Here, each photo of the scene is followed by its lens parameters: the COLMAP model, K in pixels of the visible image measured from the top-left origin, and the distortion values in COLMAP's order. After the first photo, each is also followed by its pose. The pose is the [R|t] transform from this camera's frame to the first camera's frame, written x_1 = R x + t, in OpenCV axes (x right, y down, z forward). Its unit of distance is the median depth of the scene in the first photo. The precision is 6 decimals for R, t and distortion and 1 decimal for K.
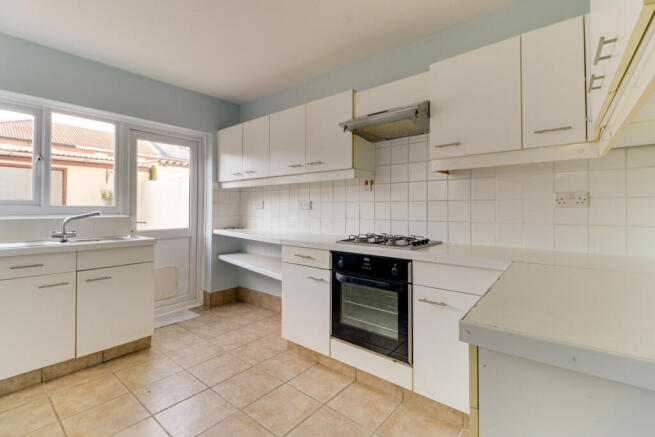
lens RADIAL K [[304.8, 0, 329.8], [0, 304.8, 211.5], [0, 0, 1]] dist [-0.001281, -0.000514]
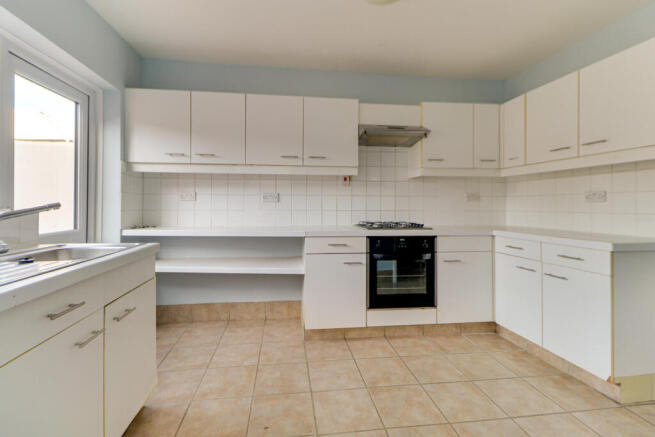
lens RADIAL K [[304.8, 0, 324.5], [0, 304.8, 215.0], [0, 0, 1]] dist [-0.001281, -0.000514]
pose [[0.681232, -0.021416, 0.731754, -0.841638], [0.004745, 0.999680, 0.024840, 0.013796], [-0.732052, -0.013450, 0.681116, 0.282169]]
